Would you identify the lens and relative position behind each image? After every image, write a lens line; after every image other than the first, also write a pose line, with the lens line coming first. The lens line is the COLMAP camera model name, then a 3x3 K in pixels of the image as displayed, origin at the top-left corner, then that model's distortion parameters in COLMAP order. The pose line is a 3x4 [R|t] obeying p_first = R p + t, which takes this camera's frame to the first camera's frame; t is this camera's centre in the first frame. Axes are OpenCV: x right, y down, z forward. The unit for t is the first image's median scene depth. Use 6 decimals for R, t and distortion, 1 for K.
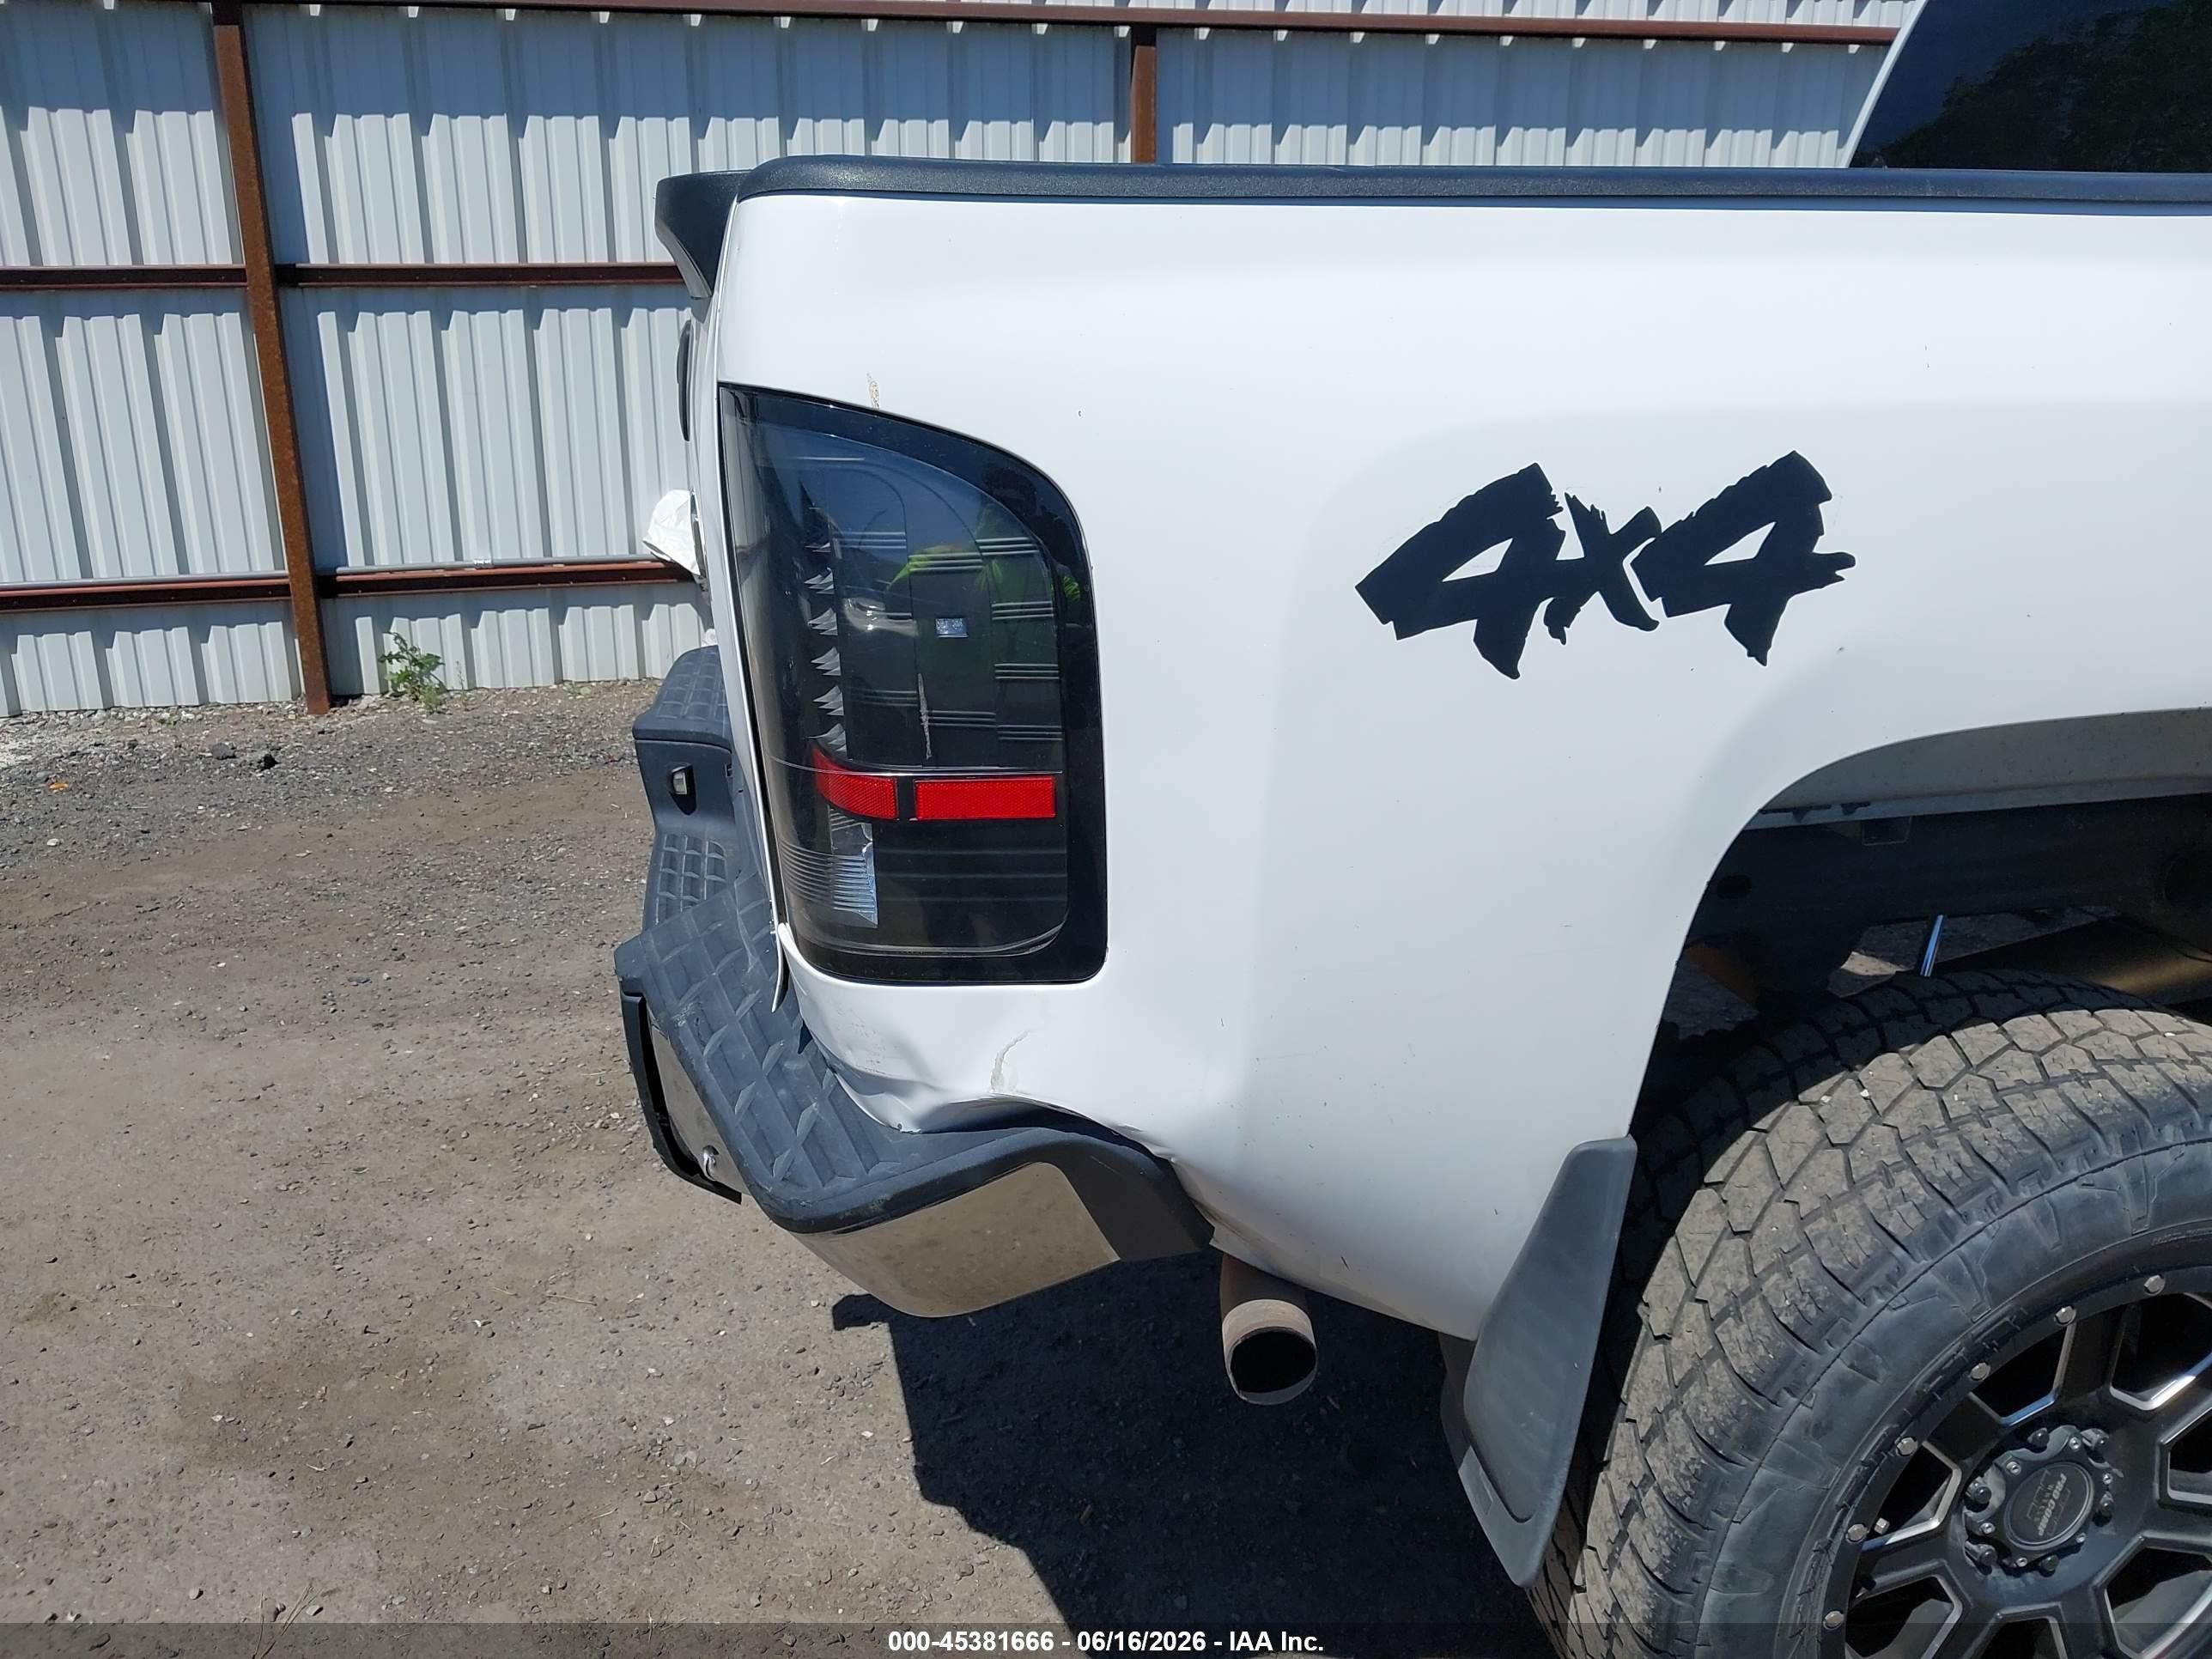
lens RADIAL K [[1750.8, 0, 1125.6], [0, 1750.8, 848.8], [0, 0, 1]] dist [0.029215, -0.039536]
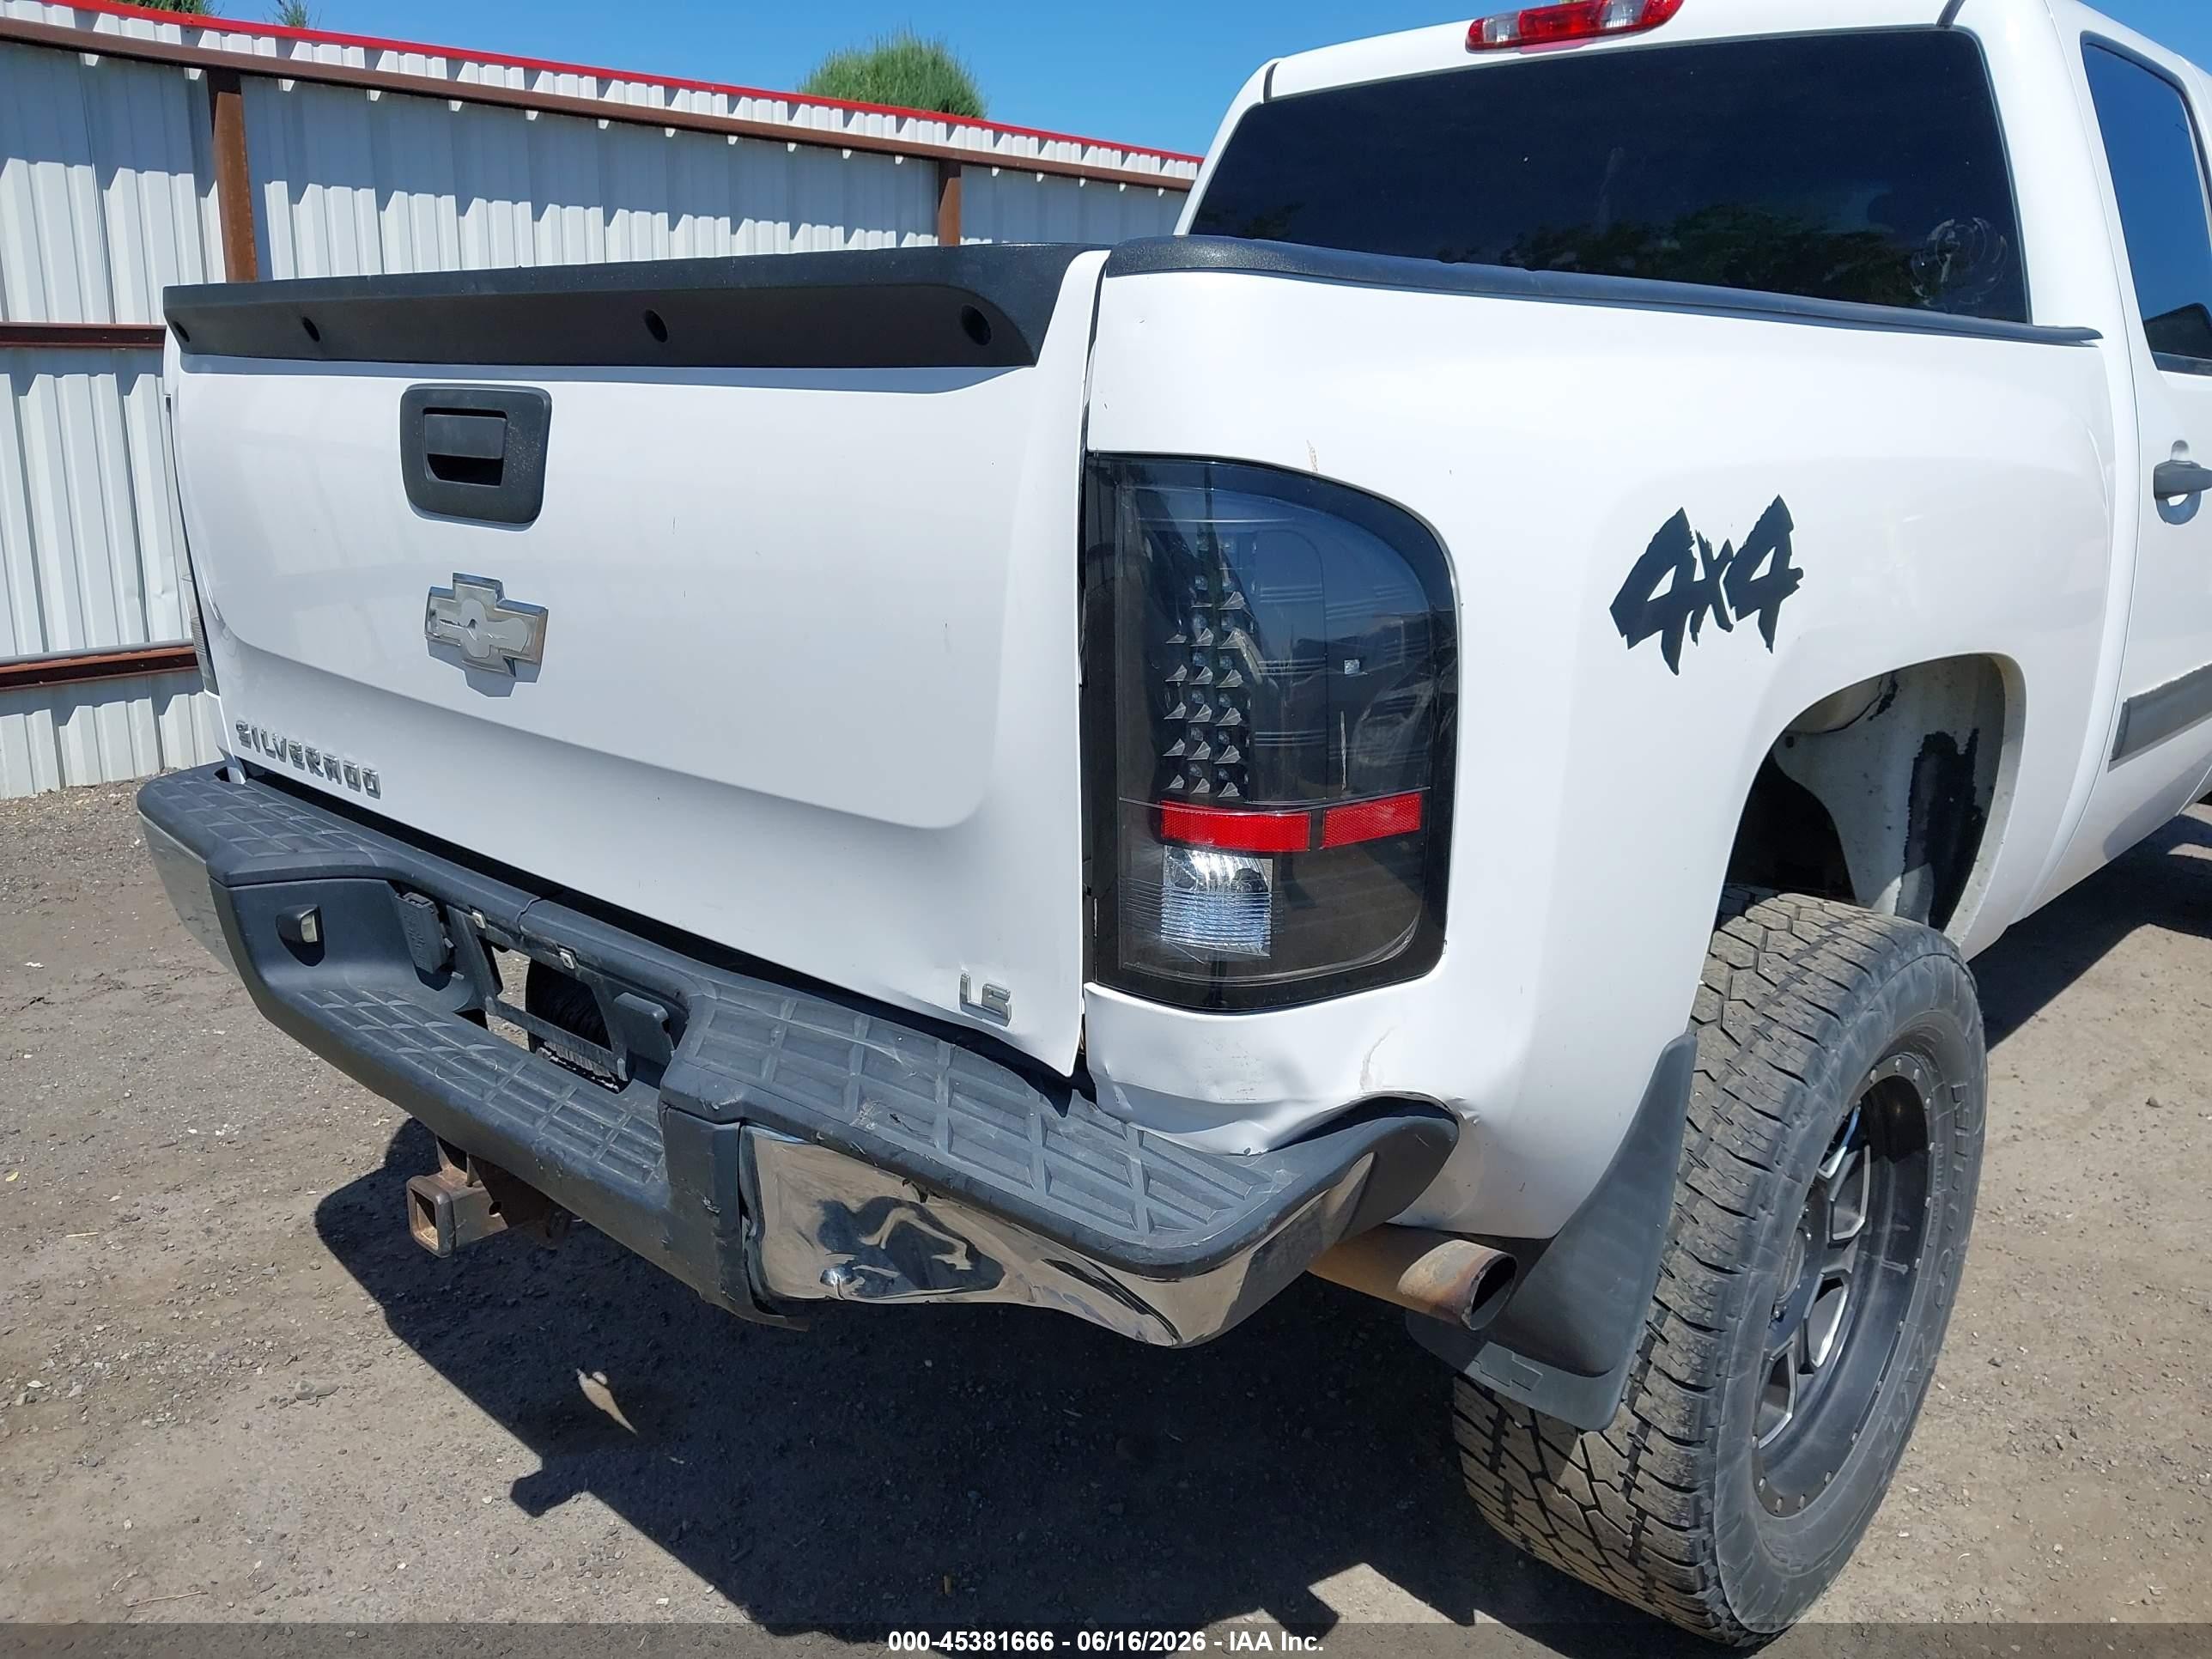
lens RADIAL K [[1750.8, 0, 1112.7], [0, 1750.8, 845.3], [0, 0, 1]] dist [0.029215, -0.039536]
pose [[0.829653, -0.130927, 0.542710, -0.698048], [0.154088, 0.988053, 0.002806, -0.035887], [-0.536594, 0.081297, 0.839915, 0.137796]]
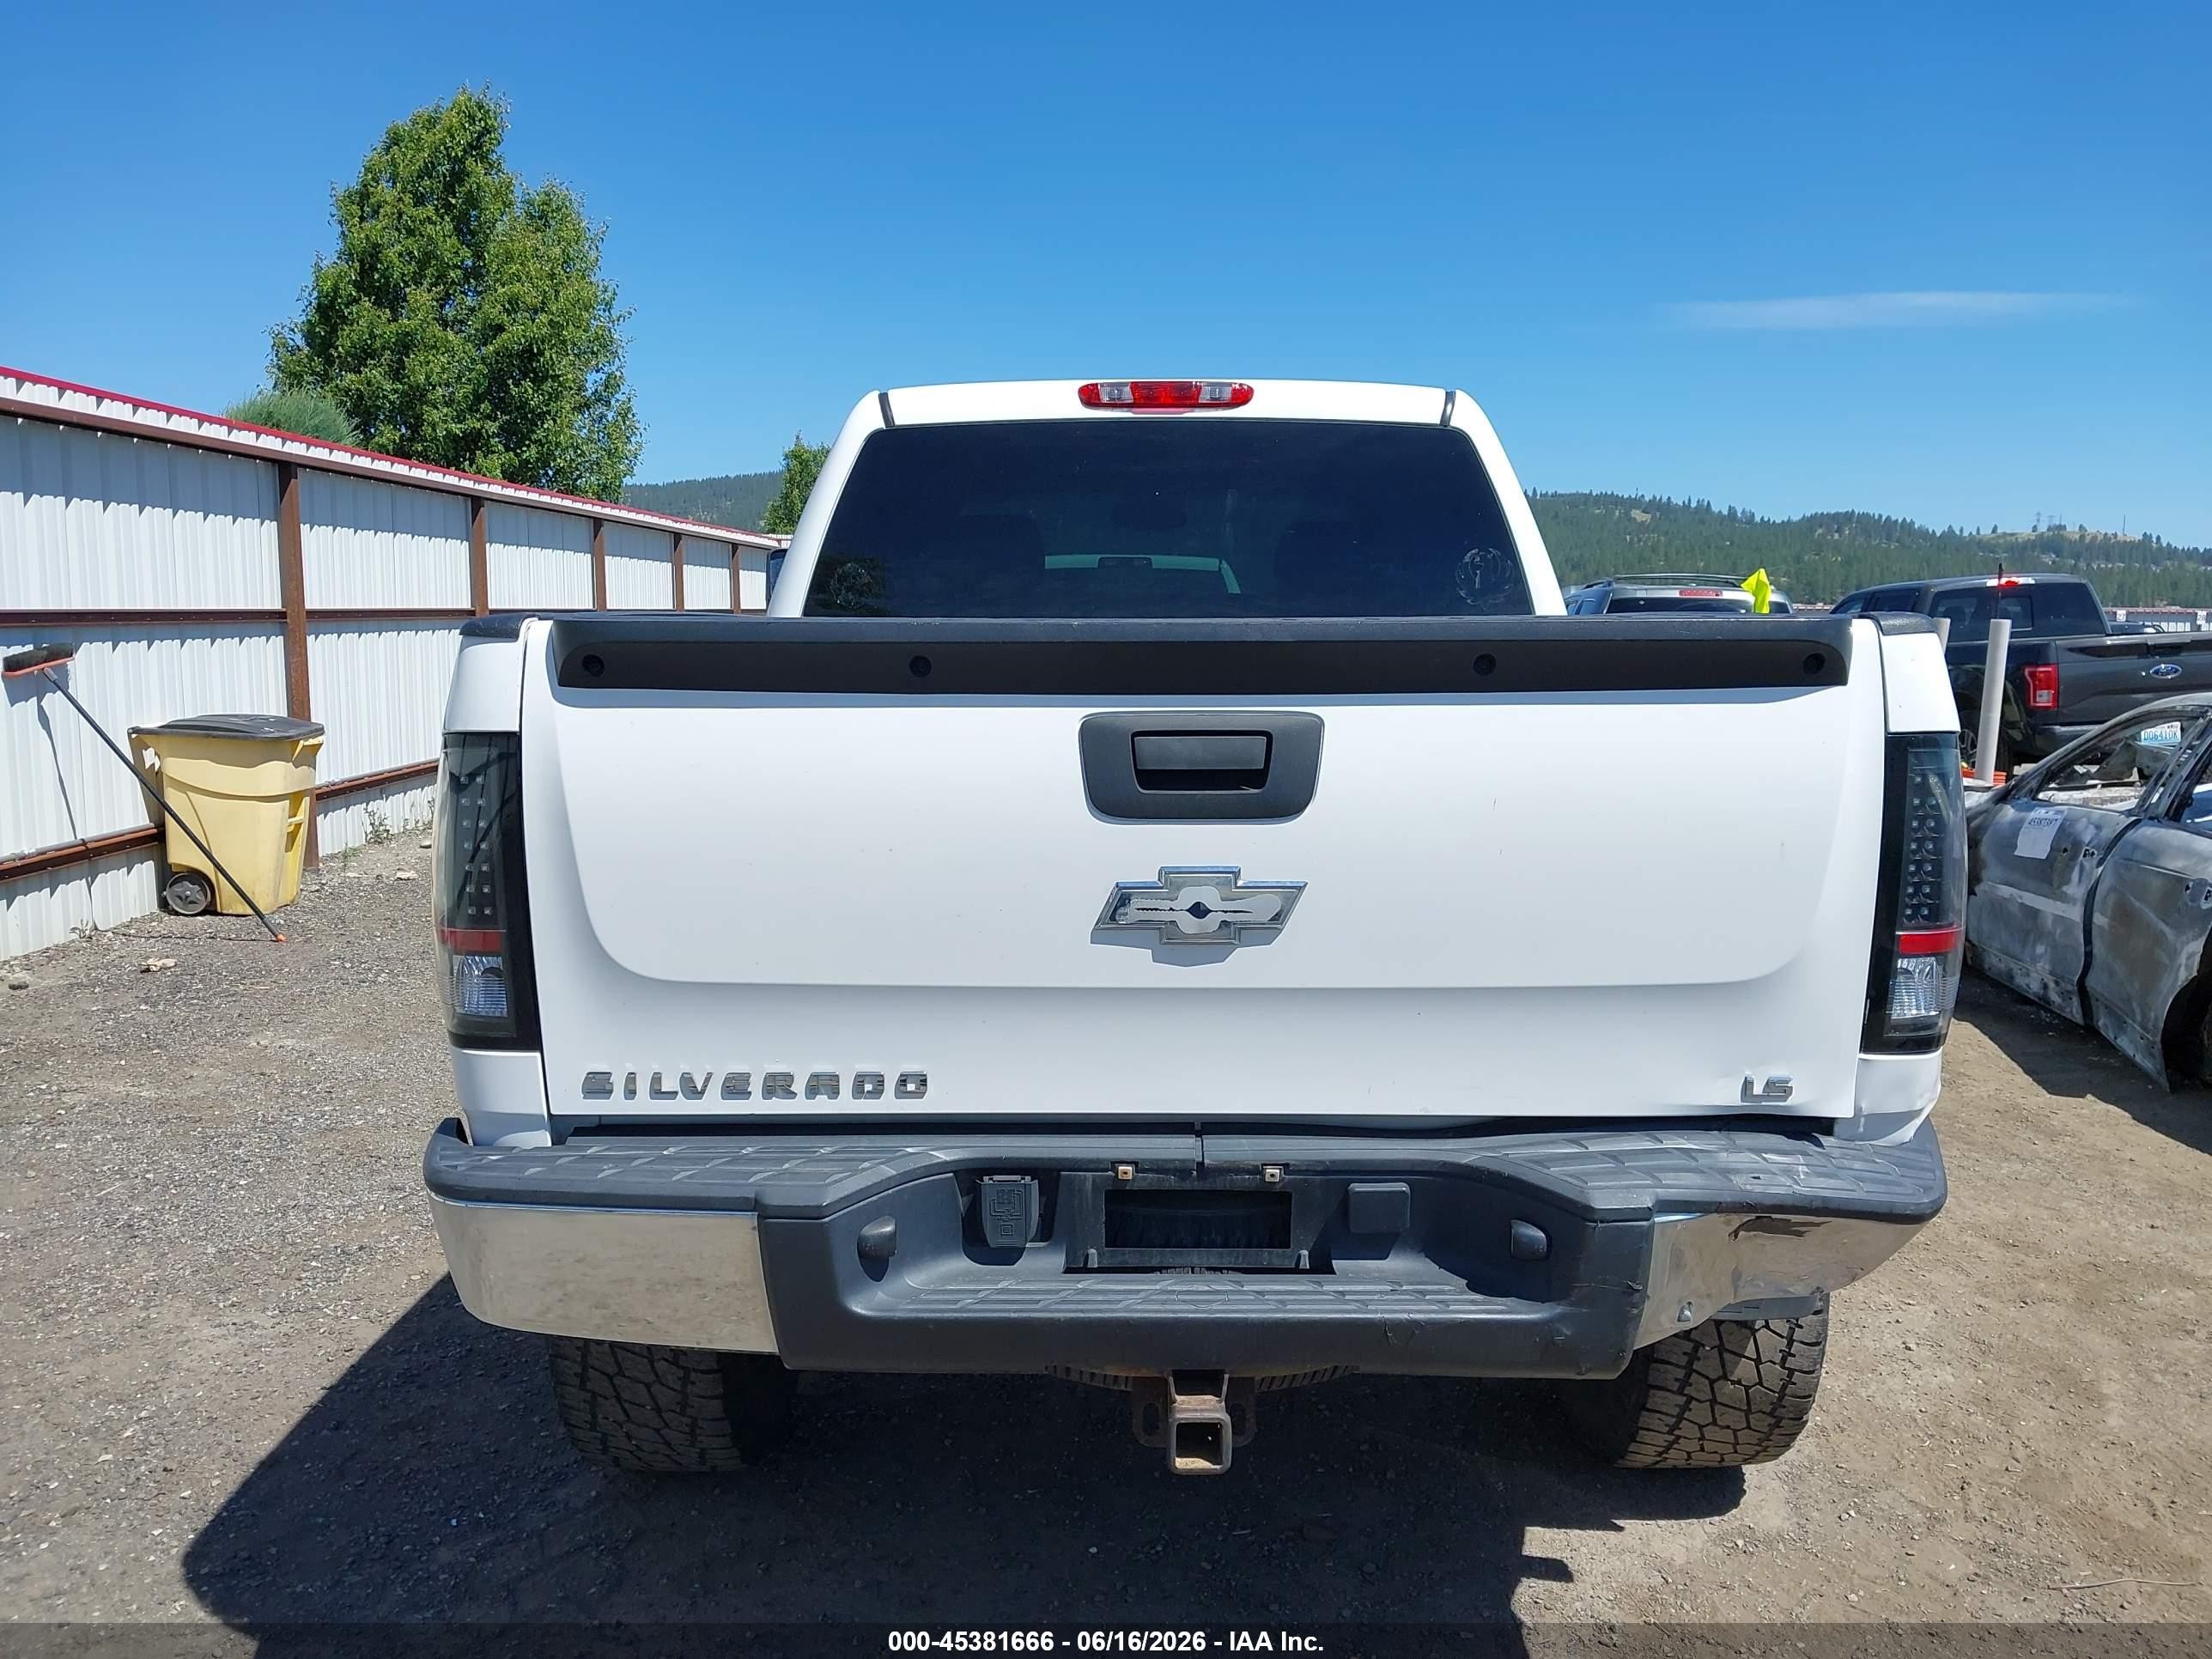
lens RADIAL K [[1750.8, 0, 1074.0], [0, 1750.8, 855.9], [0, 0, 1]] dist [0.029215, -0.039536]
pose [[0.252644, -0.132171, 0.958489, -1.852948], [0.297268, 0.953316, 0.053102, -0.421790], [-0.920762, 0.271513, 0.280140, 1.123131]]
